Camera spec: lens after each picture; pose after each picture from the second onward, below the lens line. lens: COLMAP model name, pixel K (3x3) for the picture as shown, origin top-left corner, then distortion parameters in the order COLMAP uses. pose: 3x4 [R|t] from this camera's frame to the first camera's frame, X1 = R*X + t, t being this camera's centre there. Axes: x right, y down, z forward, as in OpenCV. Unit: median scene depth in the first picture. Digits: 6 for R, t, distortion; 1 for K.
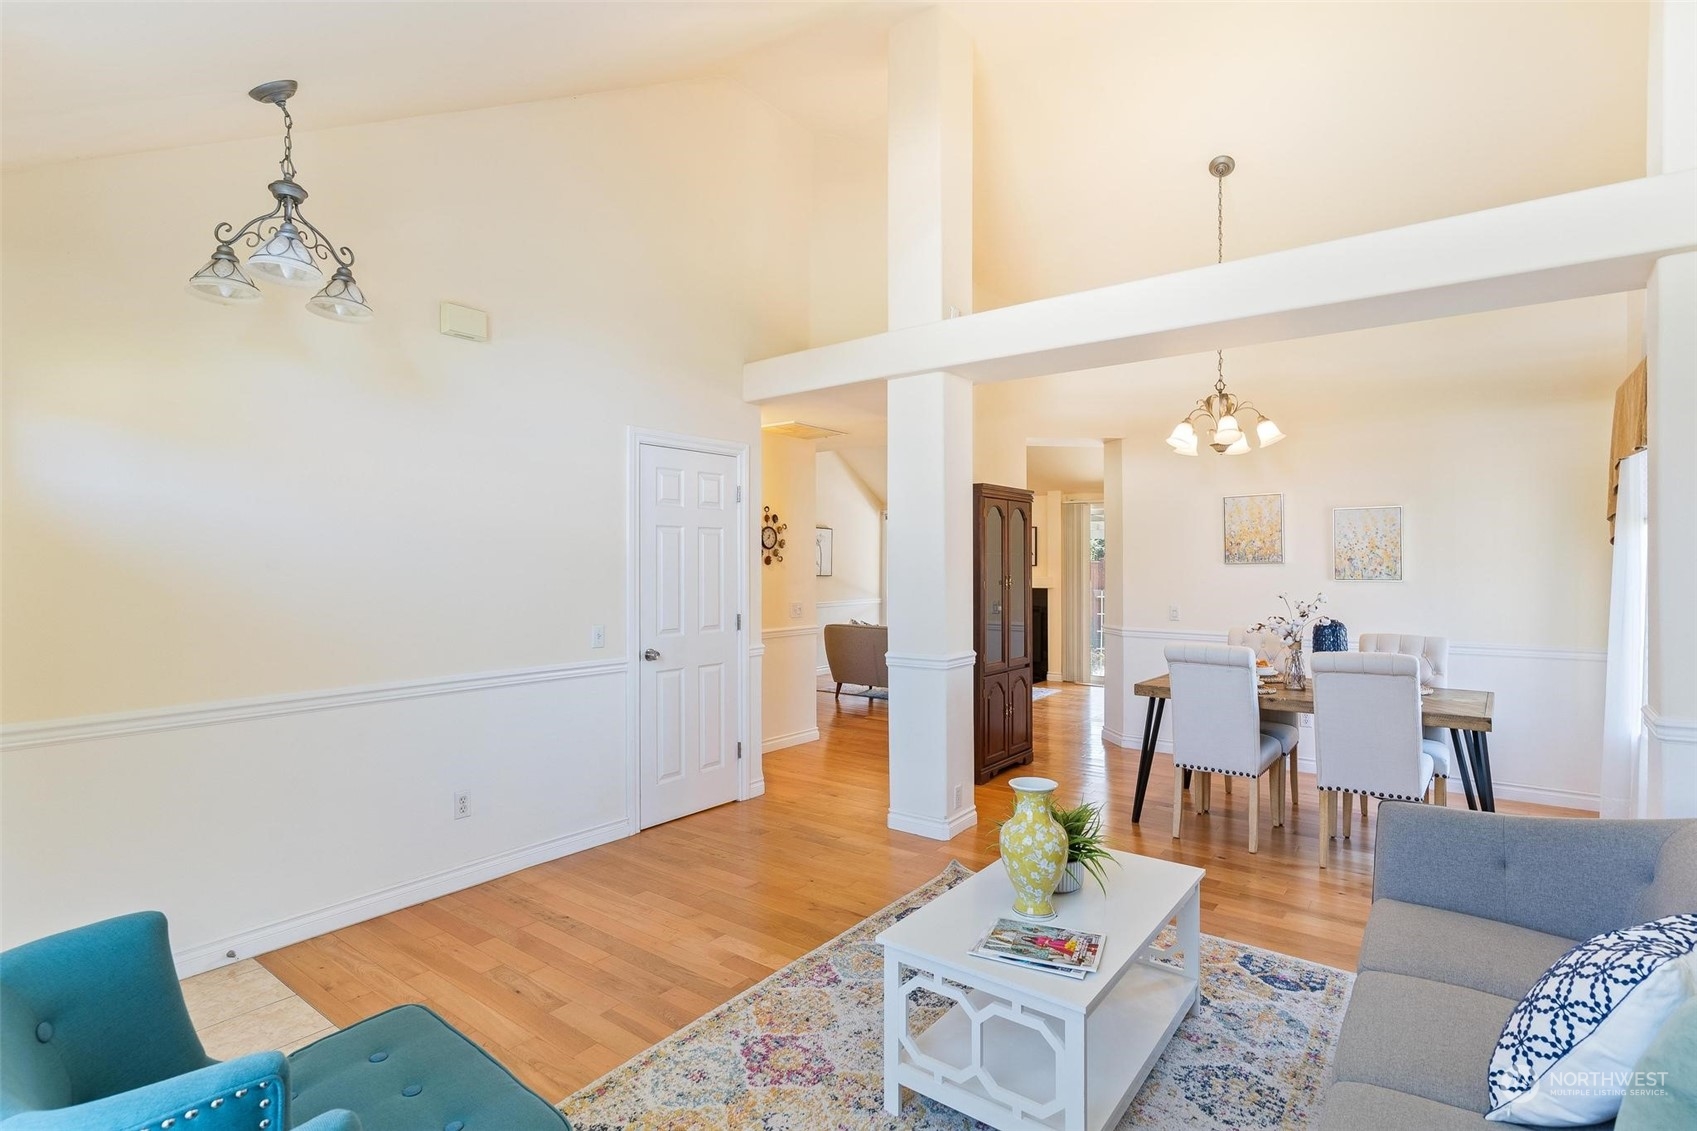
lens RADIAL K [[818.4, 0, 835.7], [0, 818.4, 568.5], [0, 0, 1]] dist [0.000105, -0.000432]
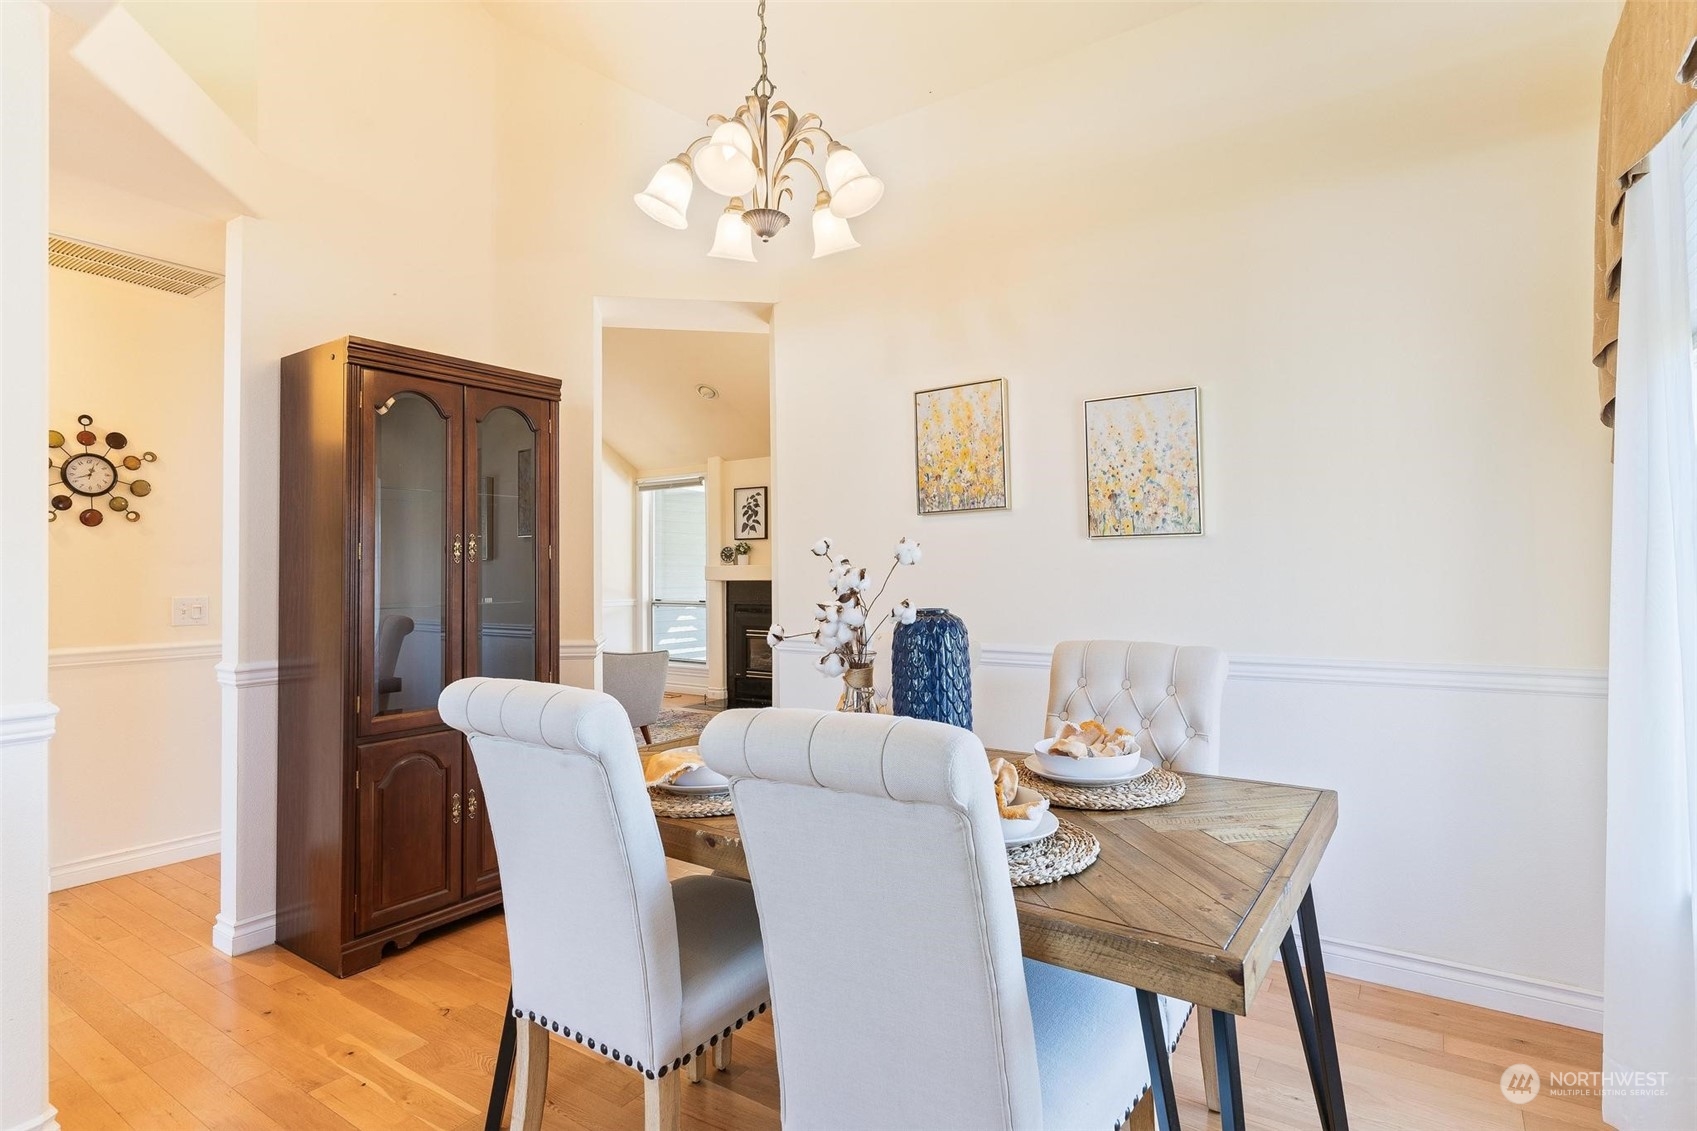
lens RADIAL K [[865.8, 0, 856.0], [0, 865.8, 561.6], [0, 0, 1]] dist [0.011744, -0.000690]
pose [[0.996993, -0.008912, 0.076978, 0.435191], [0.010094, 0.999837, -0.014980, 0.037676], [-0.076832, 0.015712, 0.996920, 0.479285]]
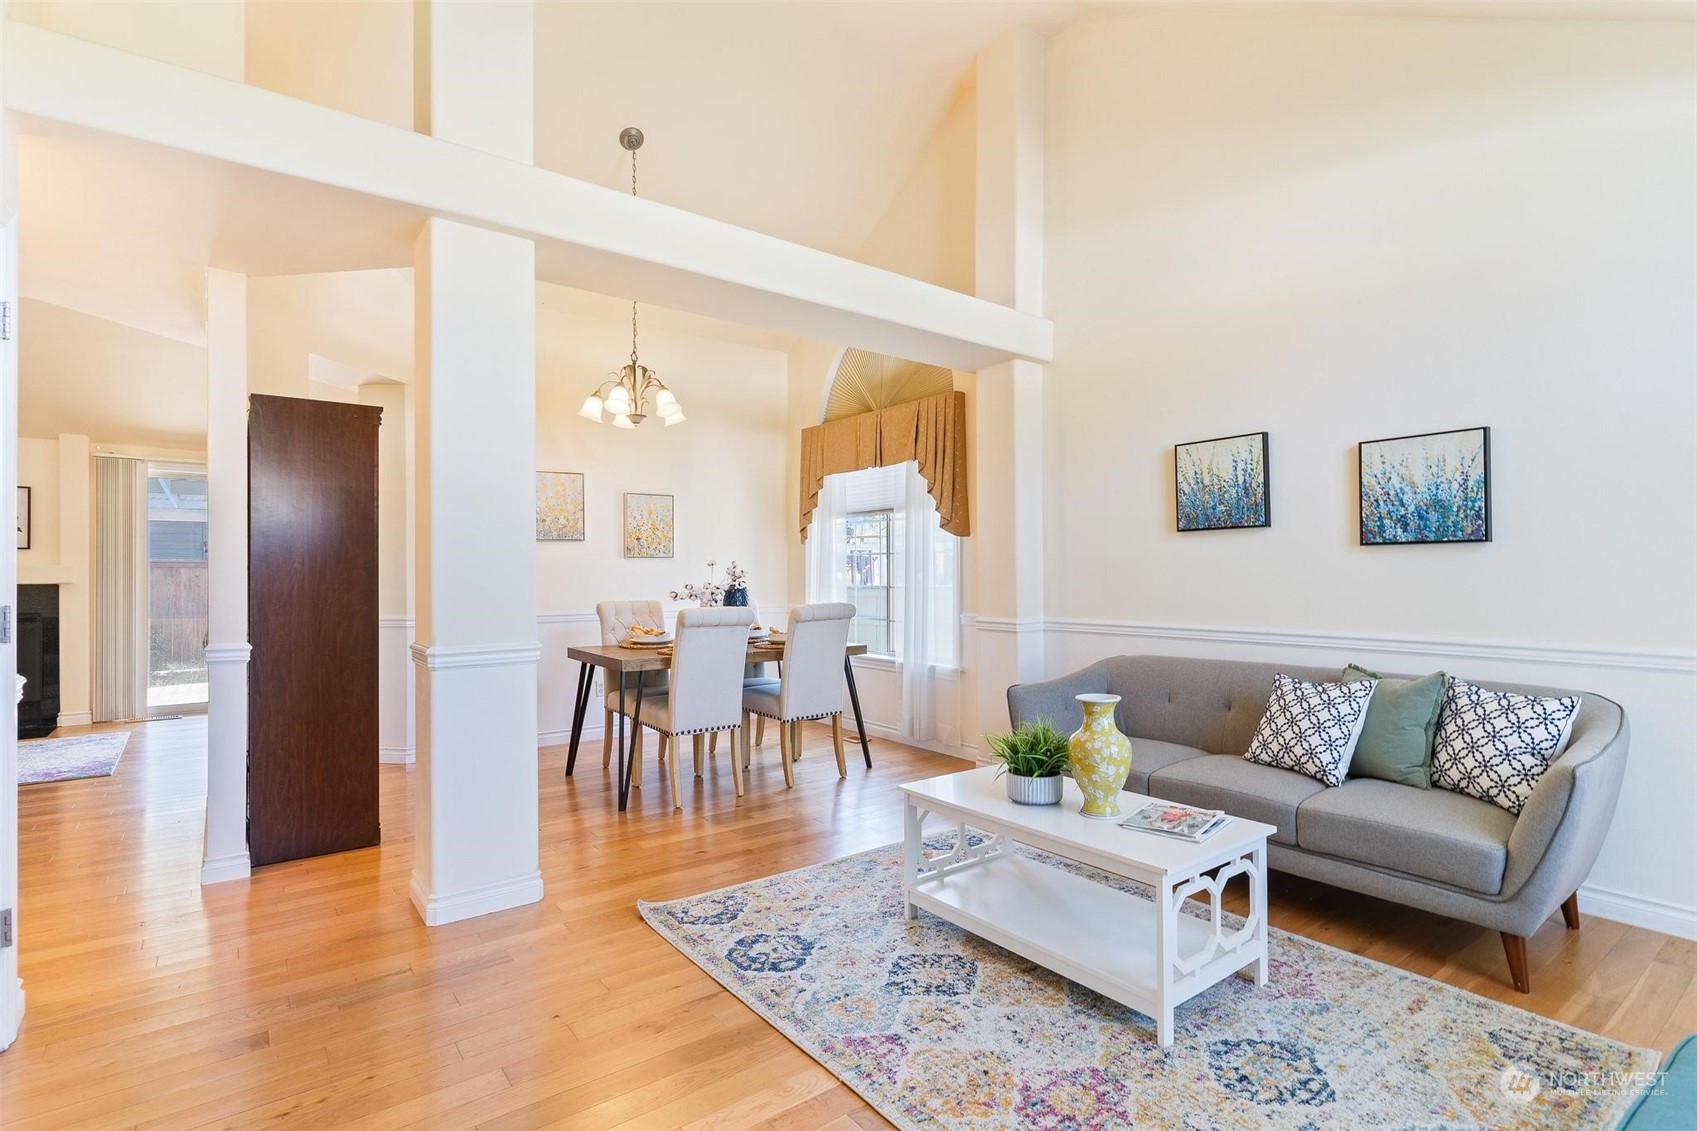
lens RADIAL K [[818.4, 0, 847.8], [0, 818.4, 572.6], [0, 0, 1]] dist [0.000105, -0.000432]
pose [[0.259714, 0.001351, 0.965685, -0.388737], [0.005939, 0.999978, -0.002996, 0.040701], [-0.965667, 0.006513, 0.259700, 0.443223]]
